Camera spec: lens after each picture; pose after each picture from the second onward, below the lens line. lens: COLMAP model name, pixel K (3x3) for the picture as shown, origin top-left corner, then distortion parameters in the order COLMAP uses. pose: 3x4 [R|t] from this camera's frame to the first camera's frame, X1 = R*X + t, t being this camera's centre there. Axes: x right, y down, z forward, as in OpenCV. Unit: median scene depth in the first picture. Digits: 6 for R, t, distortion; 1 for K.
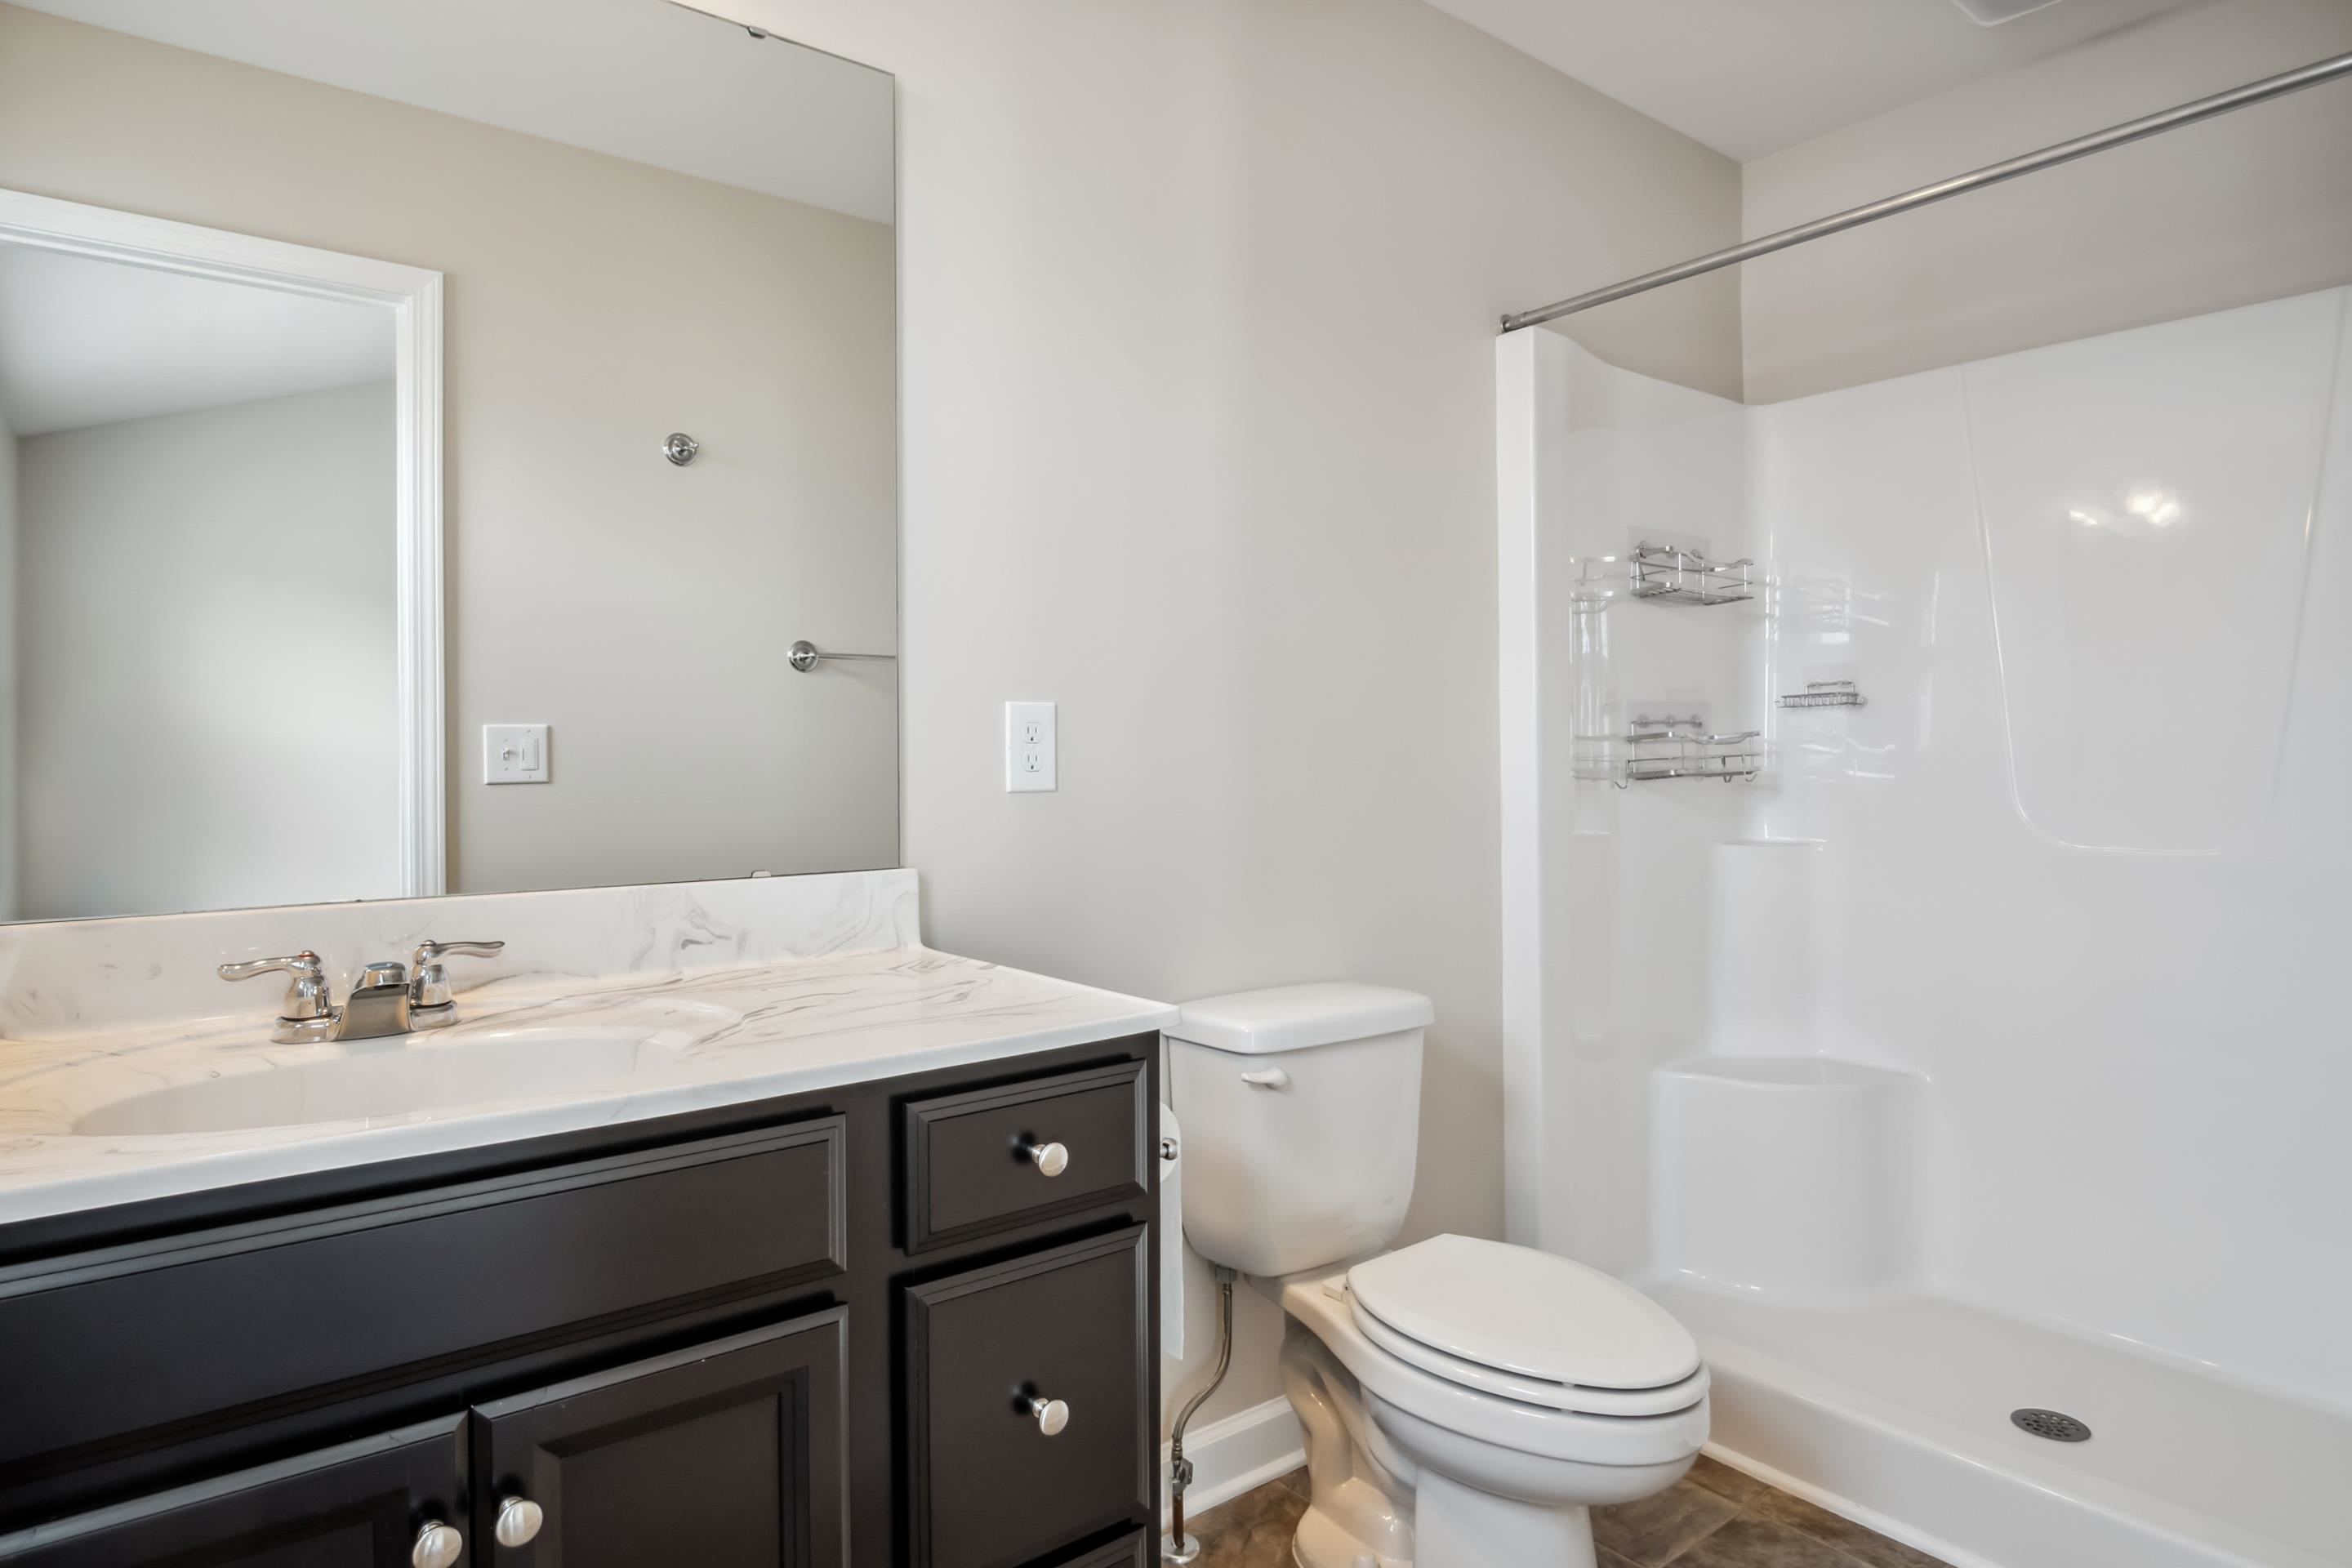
lens RADIAL K [[1353.5, 0, 1164.5], [0, 1353.5, 786.4], [0, 0, 1]] dist [-0.014921, -0.001153]
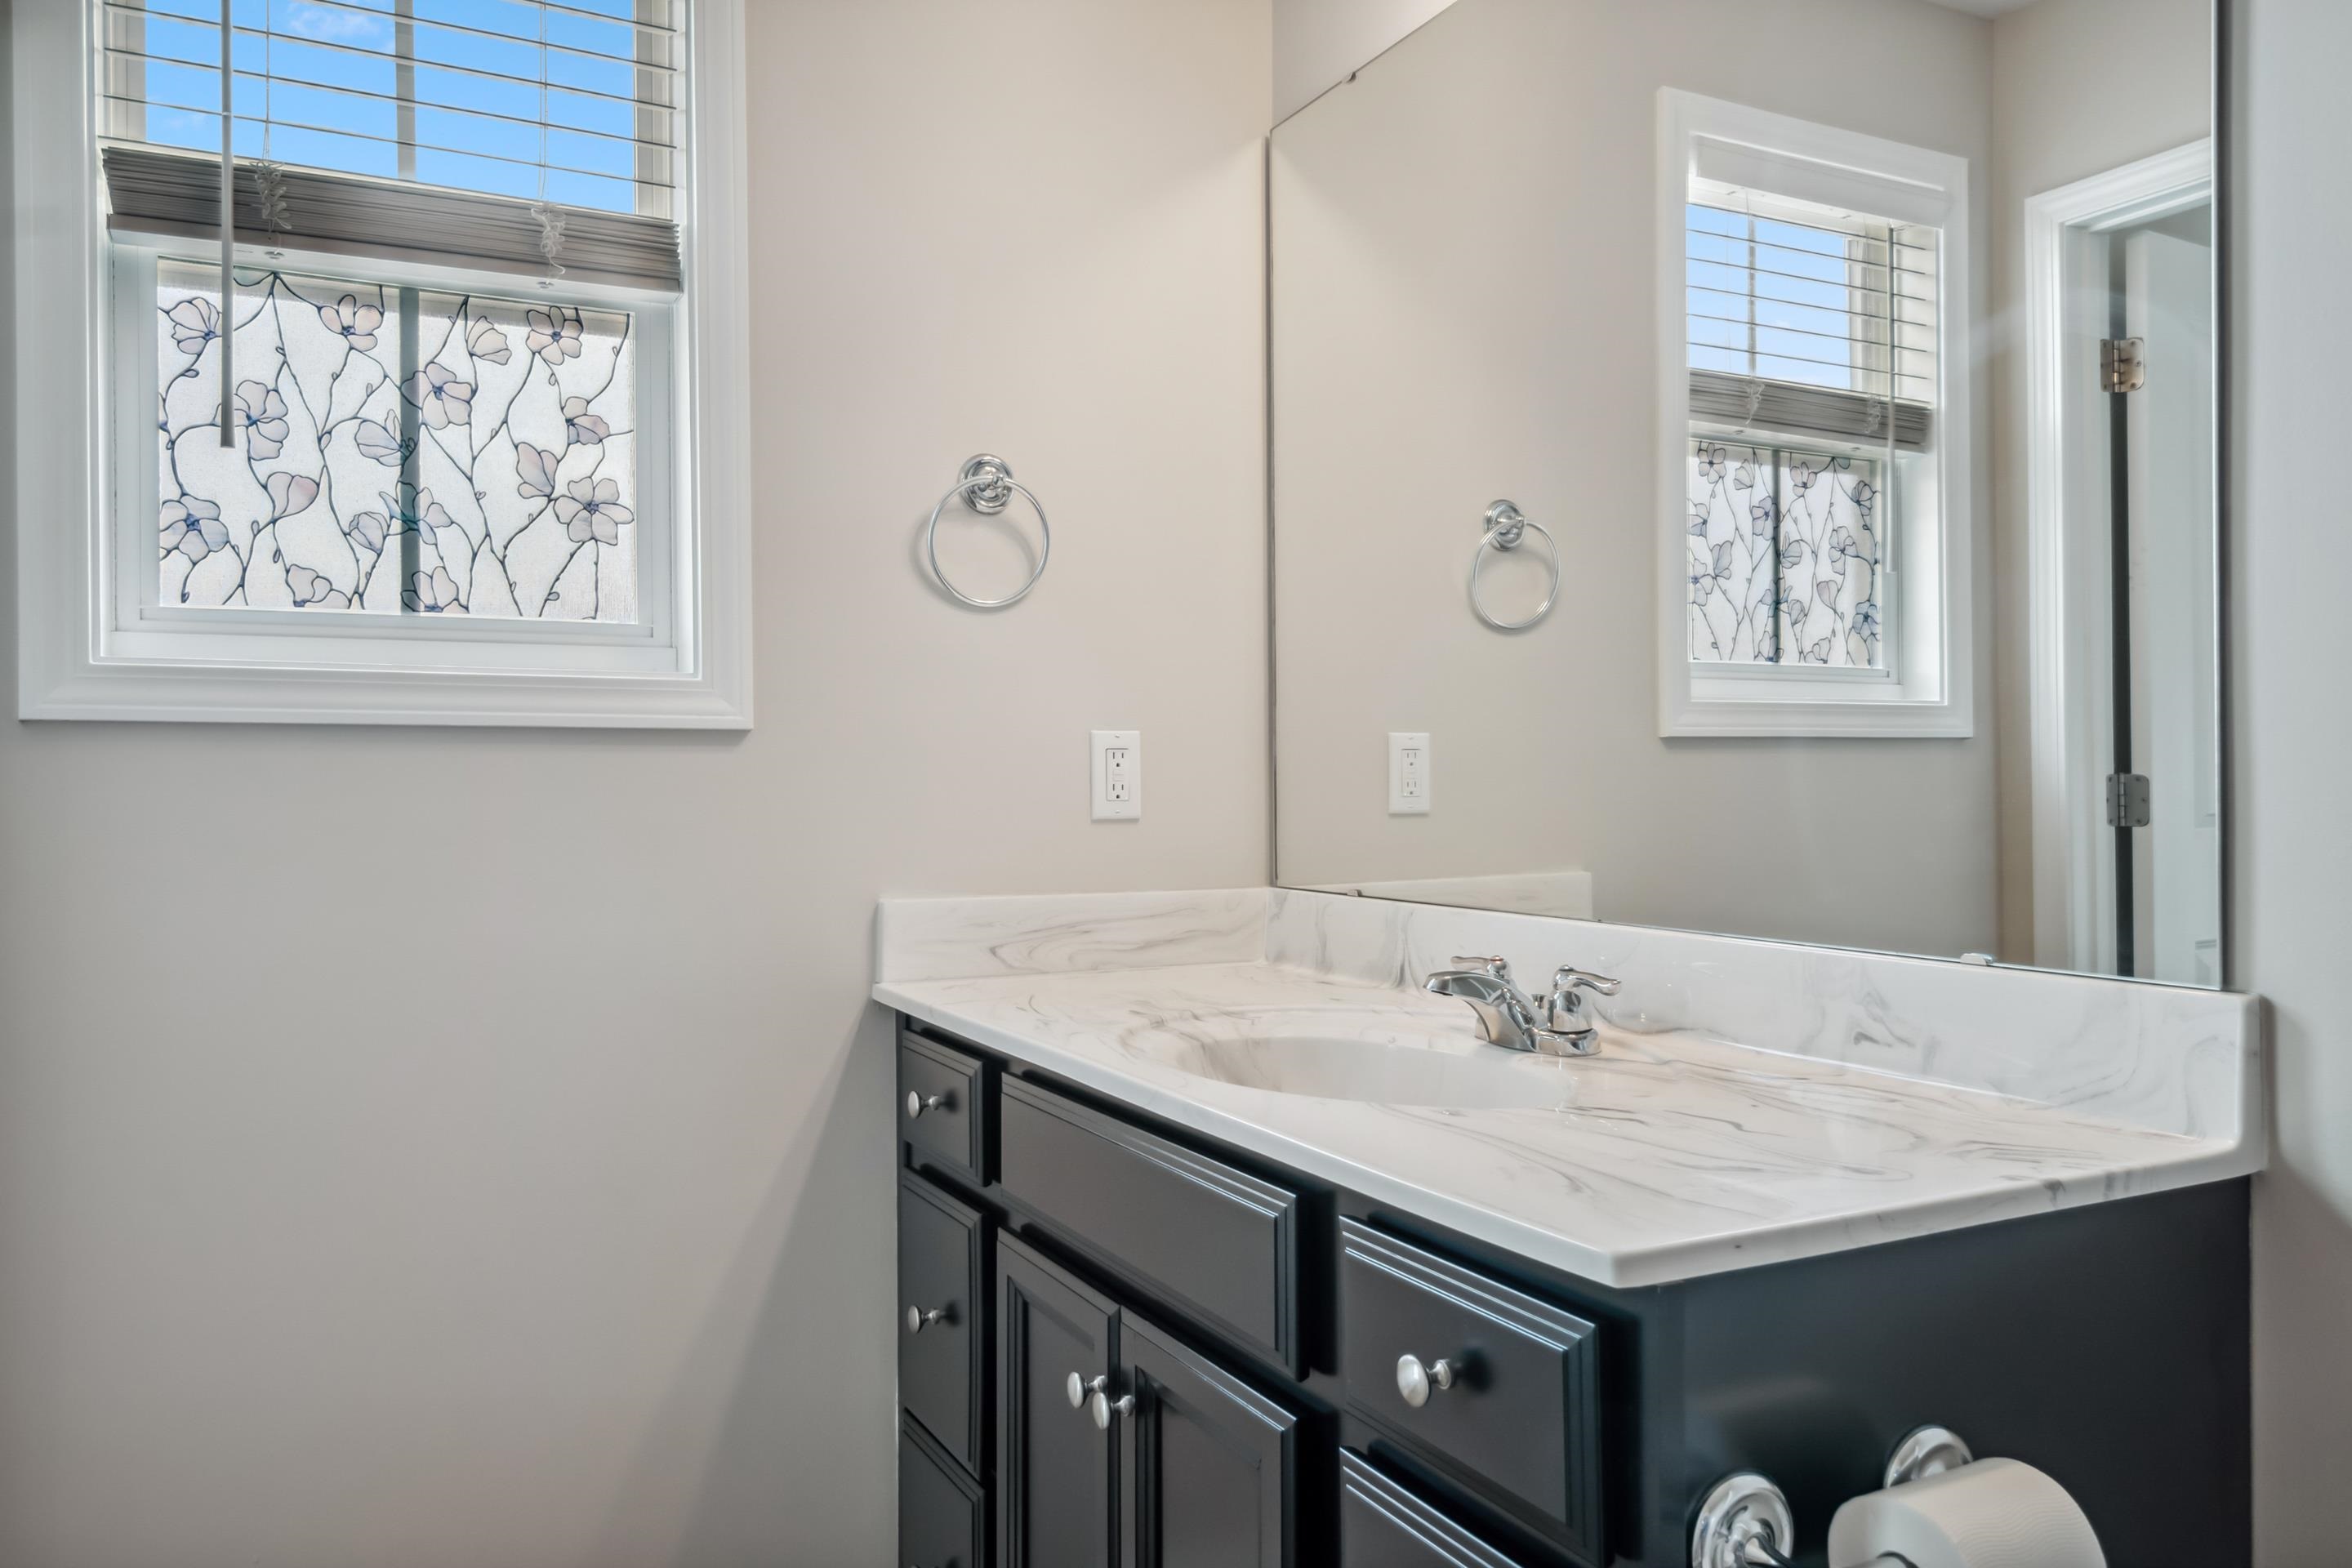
lens RADIAL K [[1665.6, 0, 1176.0], [0, 1665.6, 784.0], [0, 0, 1]] dist [-0.000177, 0.000026]
pose [[-0.182208, 0.001222, -0.983259, 0.590089], [-0.016175, 0.999860, 0.004240, -0.018082], [0.983127, 0.016677, -0.182162, 0.793782]]
